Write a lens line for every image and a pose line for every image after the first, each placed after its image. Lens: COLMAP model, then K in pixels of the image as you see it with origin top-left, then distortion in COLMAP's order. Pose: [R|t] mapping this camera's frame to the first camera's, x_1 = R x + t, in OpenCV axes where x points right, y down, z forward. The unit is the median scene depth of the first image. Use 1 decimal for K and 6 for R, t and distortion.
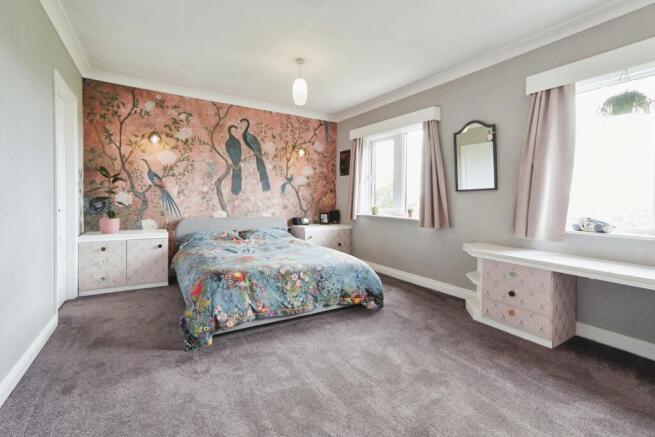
lens RADIAL K [[294.6, 0, 328.6], [0, 294.6, 199.5], [0, 0, 1]] dist [0.000424, 0.000353]
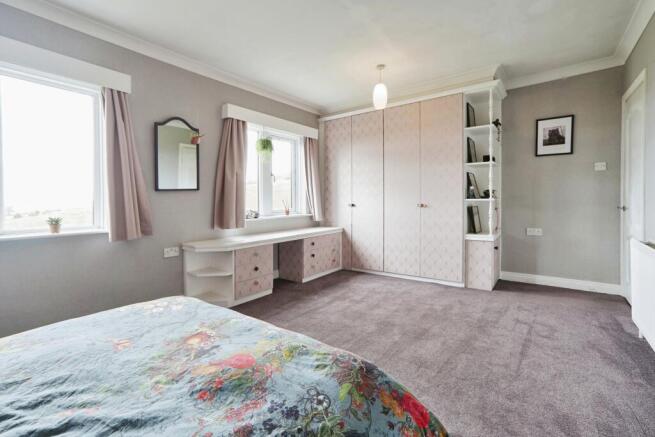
lens RADIAL K [[294.6, 0, 328.6], [0, 294.6, 199.5], [0, 0, 1]] dist [0.000424, 0.000353]
pose [[-0.332675, -0.009782, 0.942991, -0.690934], [0.009177, 0.999865, 0.013609, -0.011646], [-0.942997, 0.013181, -0.332540, 1.033393]]
